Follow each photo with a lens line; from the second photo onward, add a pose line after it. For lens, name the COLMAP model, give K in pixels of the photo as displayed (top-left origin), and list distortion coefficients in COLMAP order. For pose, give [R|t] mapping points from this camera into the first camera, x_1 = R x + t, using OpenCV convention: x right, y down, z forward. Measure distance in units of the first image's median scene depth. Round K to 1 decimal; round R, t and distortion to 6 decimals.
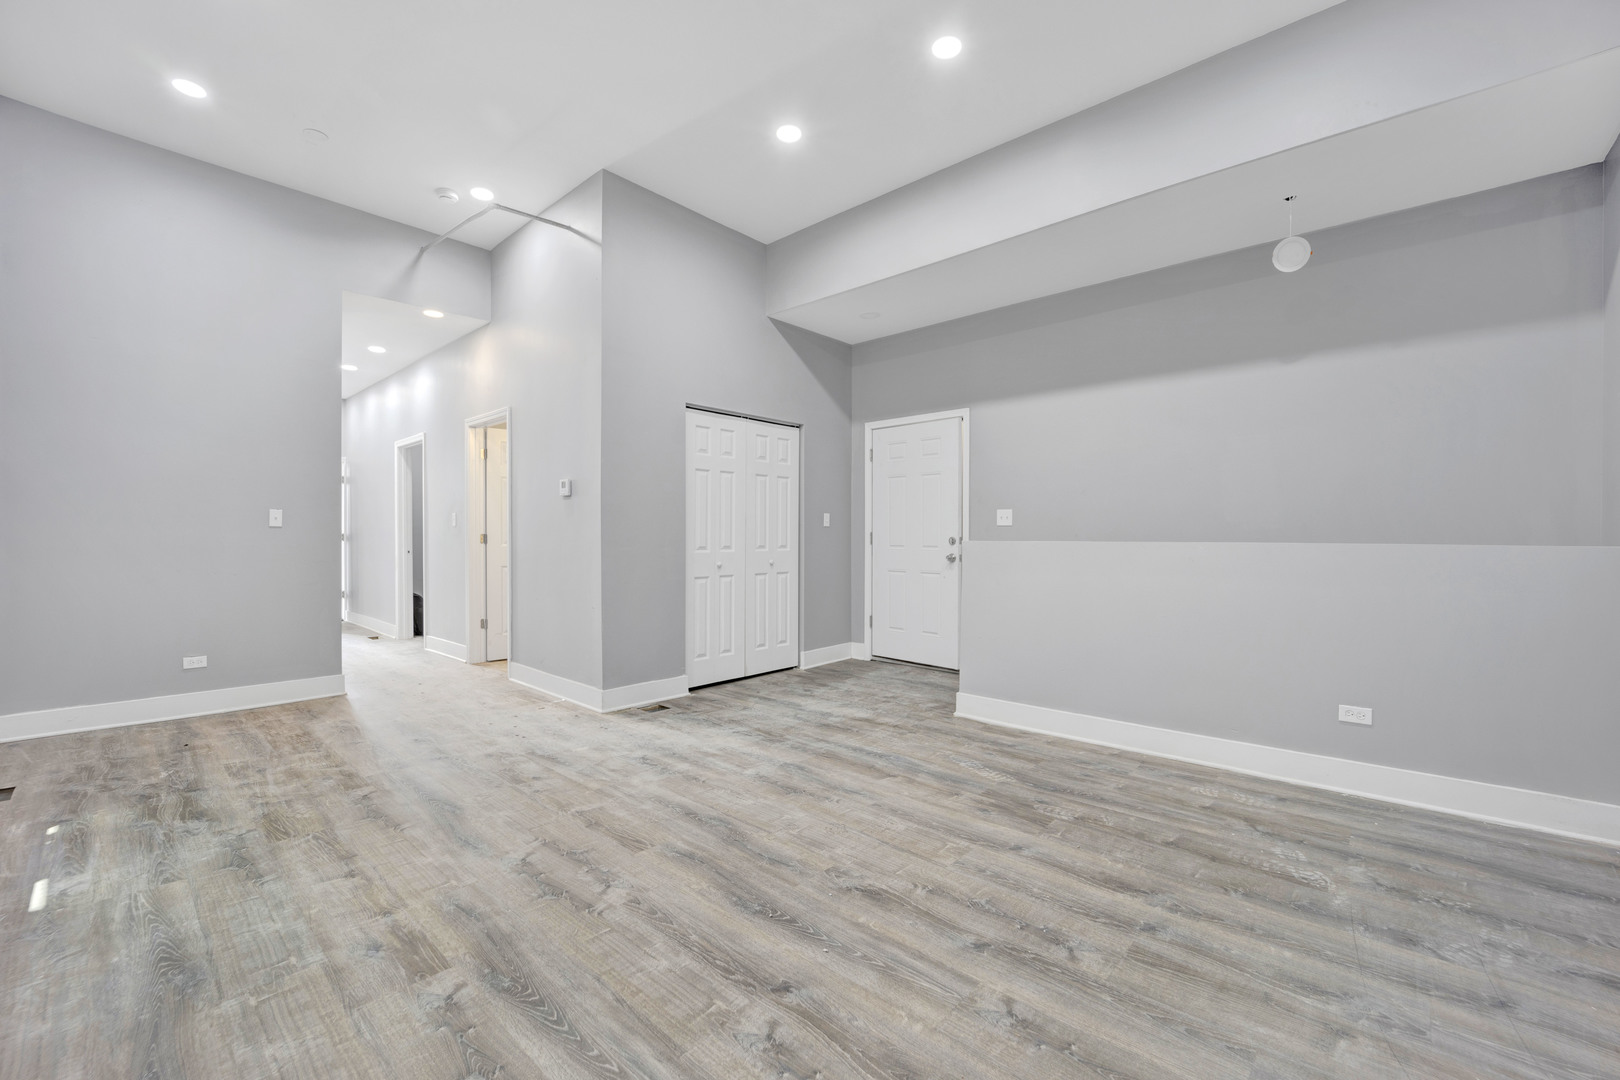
lens RADIAL K [[667.6, 0, 807.2], [0, 667.6, 519.7], [0, 0, 1]] dist [-0.019766, -0.001419]
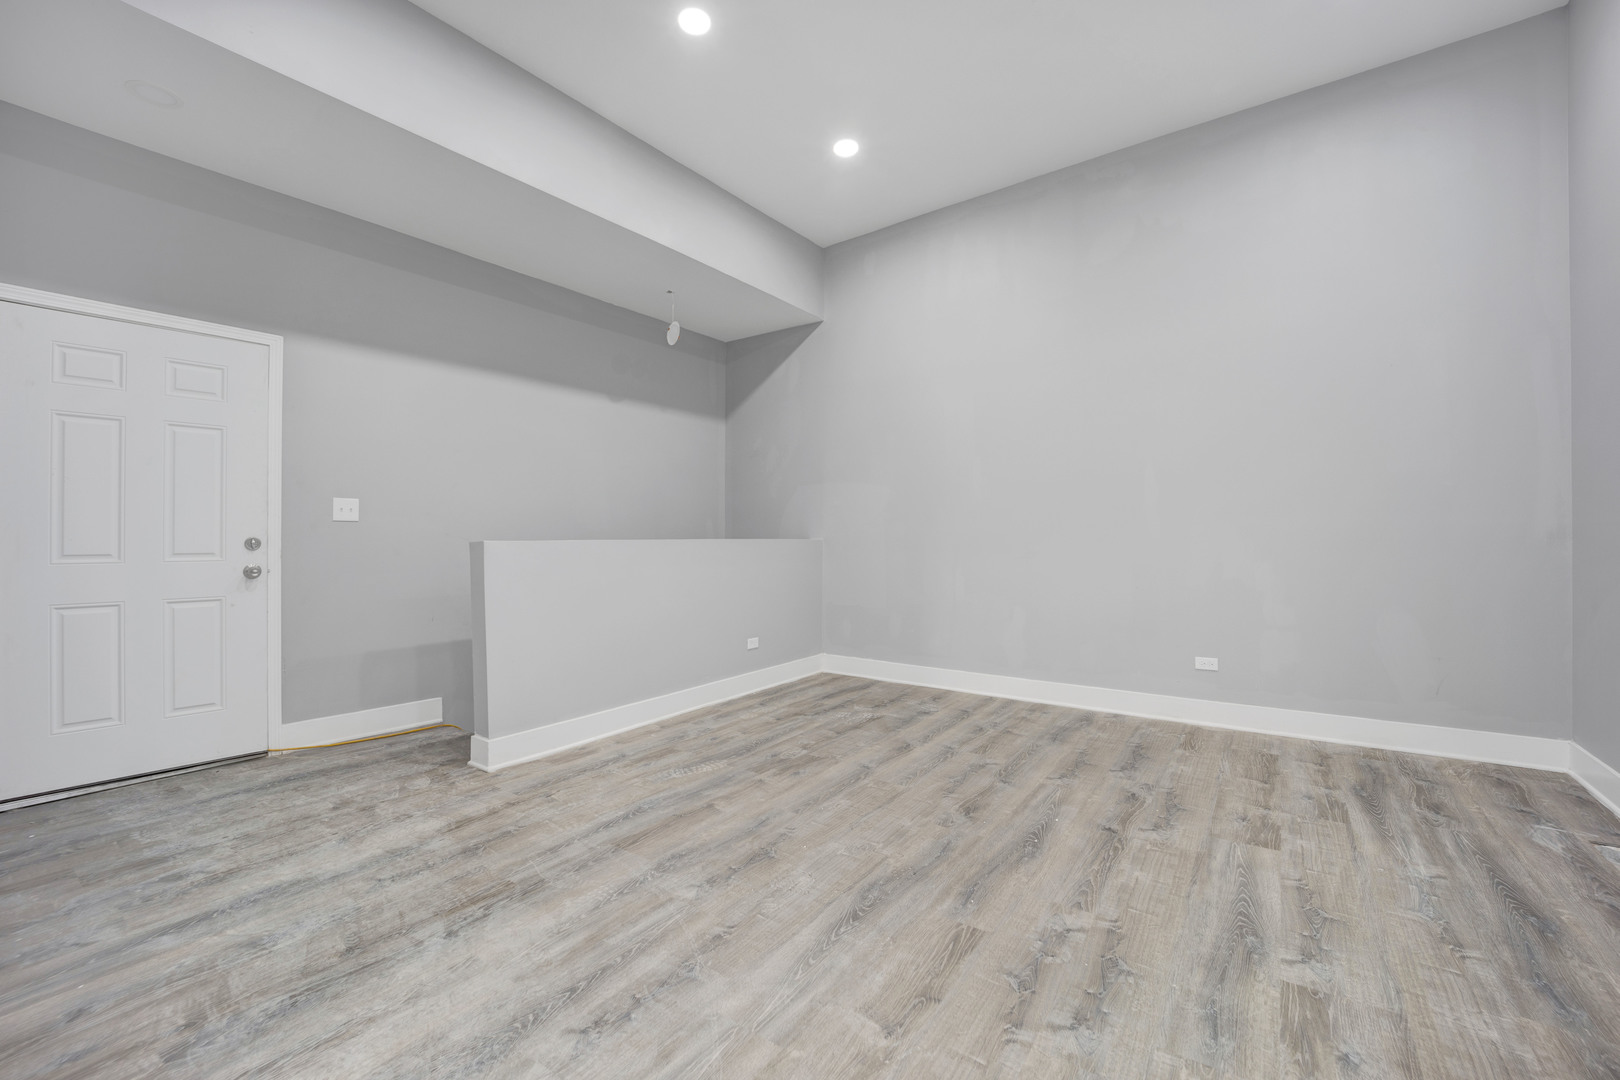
lens RADIAL K [[667.6, 0, 807.2], [0, 667.6, 519.7], [0, 0, 1]] dist [-0.019766, -0.001419]
pose [[-0.127145, 0.023721, 0.991600, -0.950052], [-0.019097, 0.999470, -0.026358, 0.034564], [-0.991700, -0.022288, -0.126625, 1.226614]]
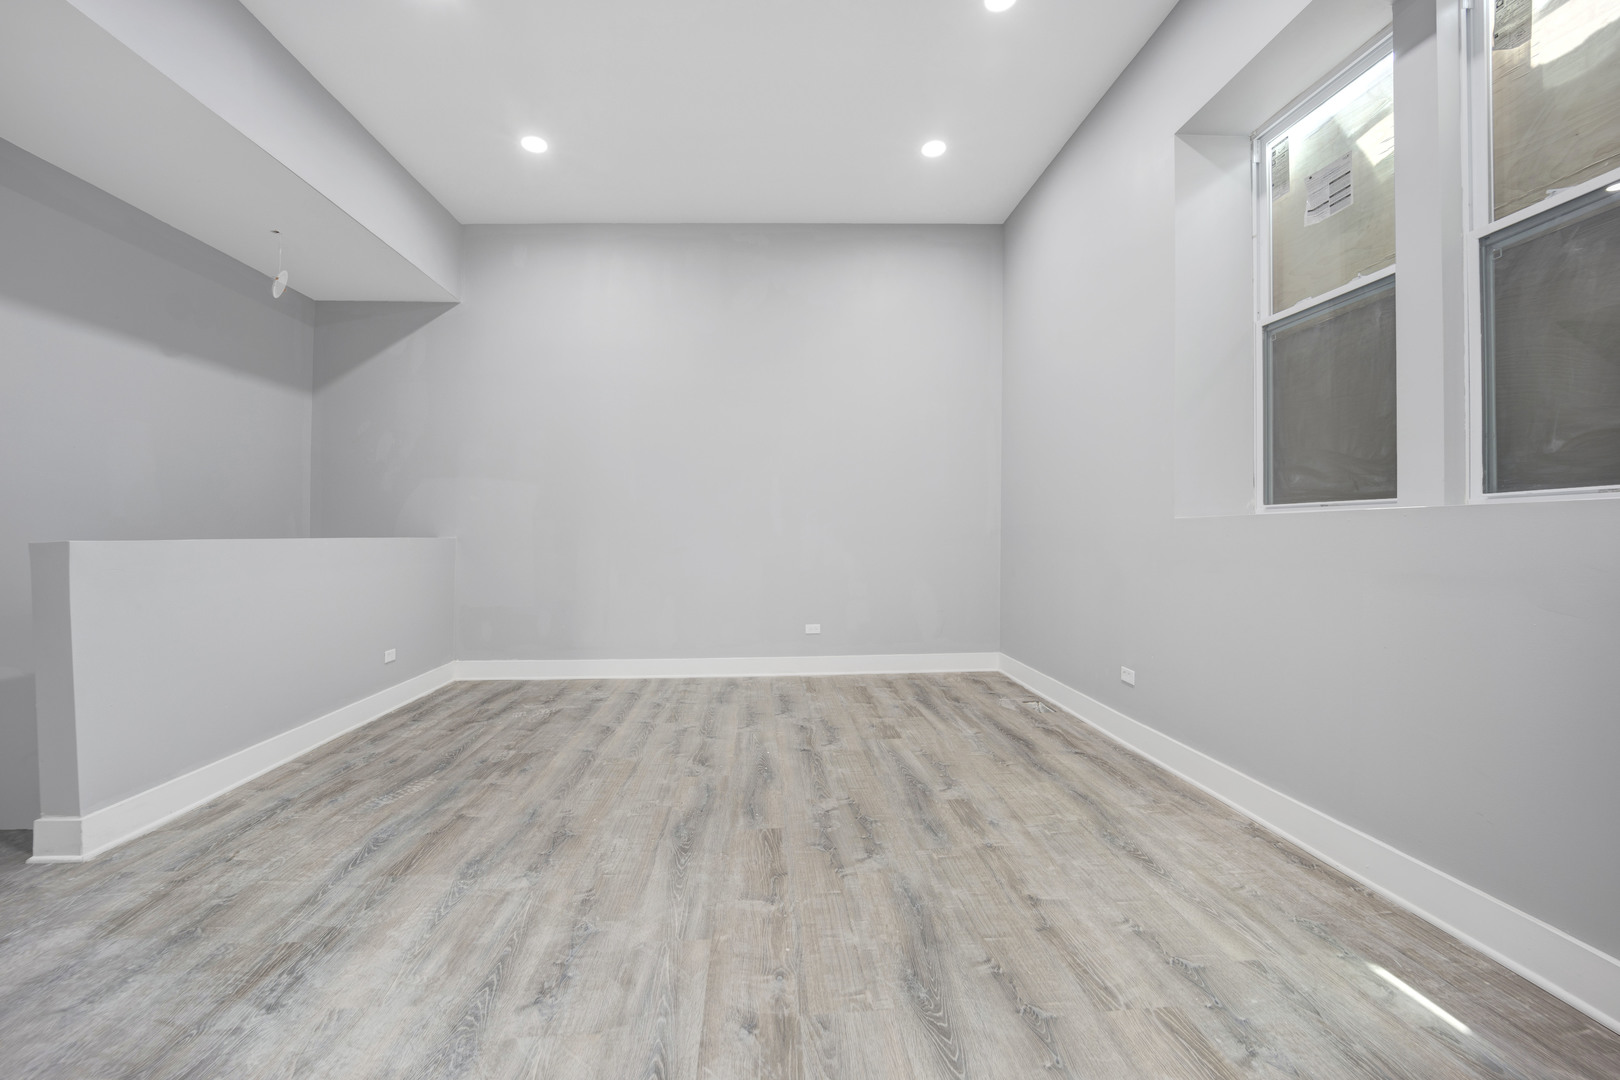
lens RADIAL K [[667.6, 0, 807.2], [0, 667.6, 519.7], [0, 0, 1]] dist [-0.019766, -0.001419]
pose [[-0.728309, 0.017089, 0.685036, -0.948370], [-0.010305, 0.999303, -0.035885, 0.045870], [-0.685172, -0.033195, -0.727625, 1.630871]]
